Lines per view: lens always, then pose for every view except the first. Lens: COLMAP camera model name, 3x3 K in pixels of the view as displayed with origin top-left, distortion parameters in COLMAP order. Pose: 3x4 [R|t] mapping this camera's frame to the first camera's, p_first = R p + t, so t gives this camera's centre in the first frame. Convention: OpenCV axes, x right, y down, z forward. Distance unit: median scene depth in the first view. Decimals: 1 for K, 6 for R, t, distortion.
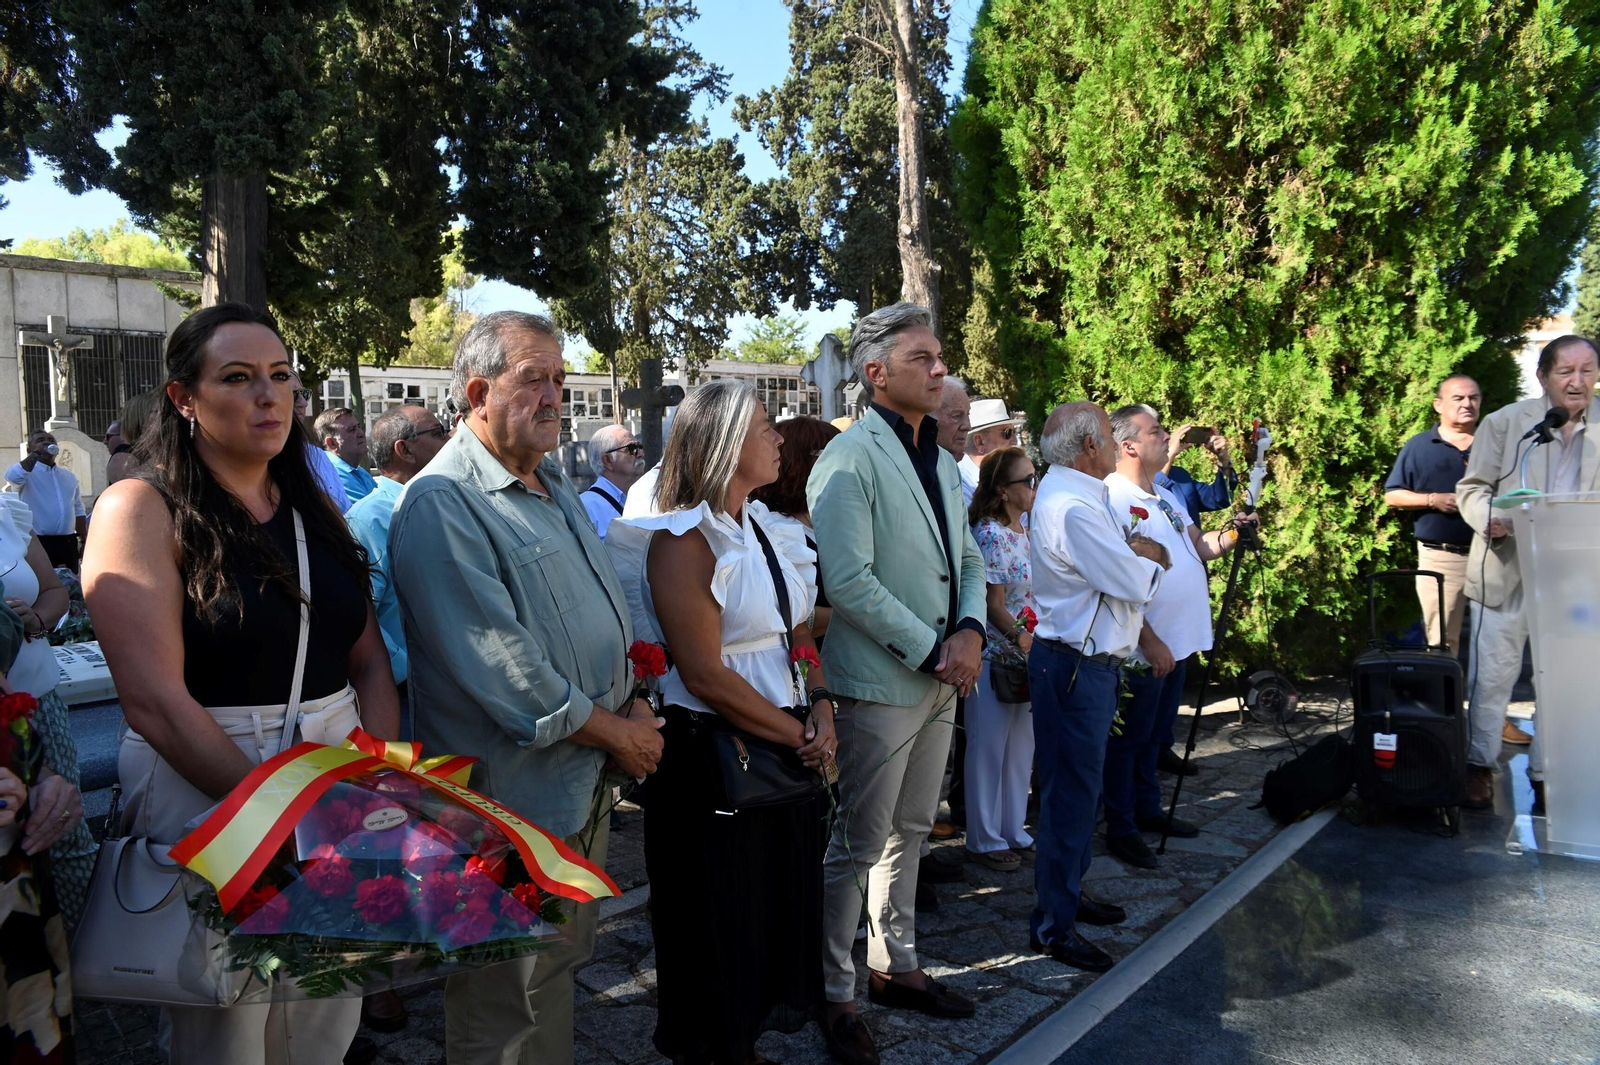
lens RADIAL K [[1105.0, 0, 801.4], [0, 1105.0, 530.7], [0, 0, 1]] dist [0.001170, 0.004420]
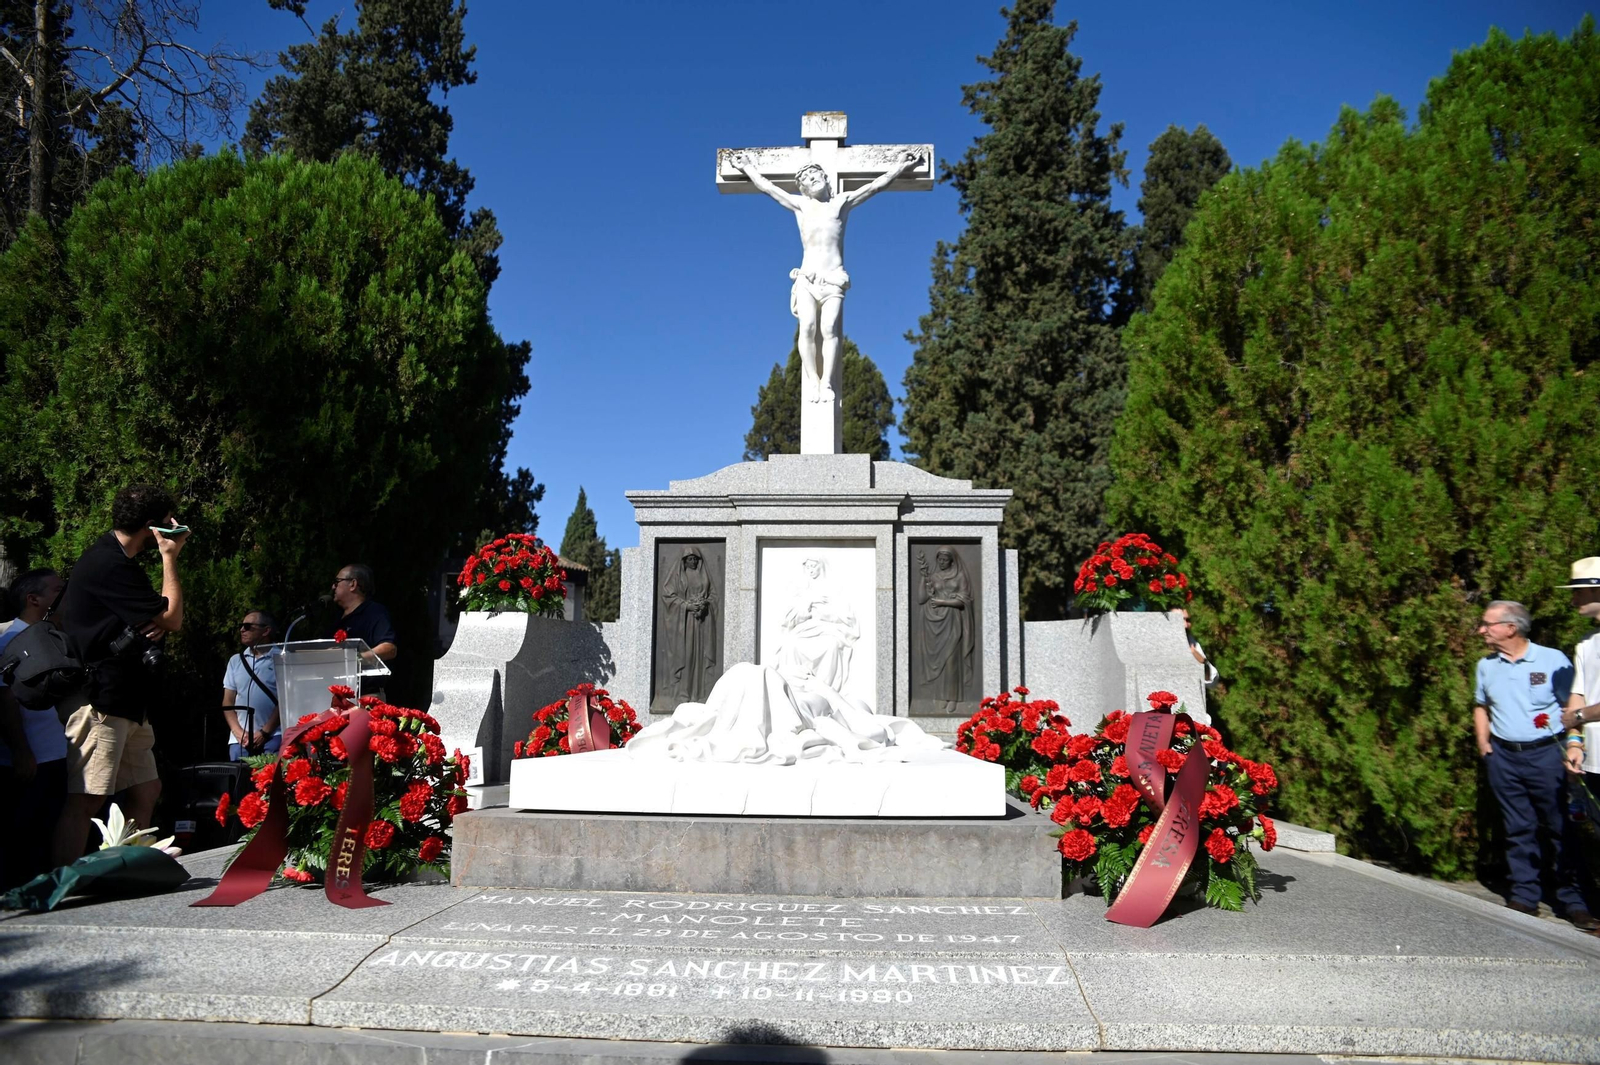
lens RADIAL K [[1105.0, 0, 800.0], [0, 1105.0, 532.3], [0, 0, 1]] dist [0.001170, 0.004420]
pose [[0.792059, 0.104121, 0.601499, 0.184084], [0.037114, 0.975310, -0.217701, 0.108003], [-0.609315, 0.194755, 0.768639, -0.385566]]
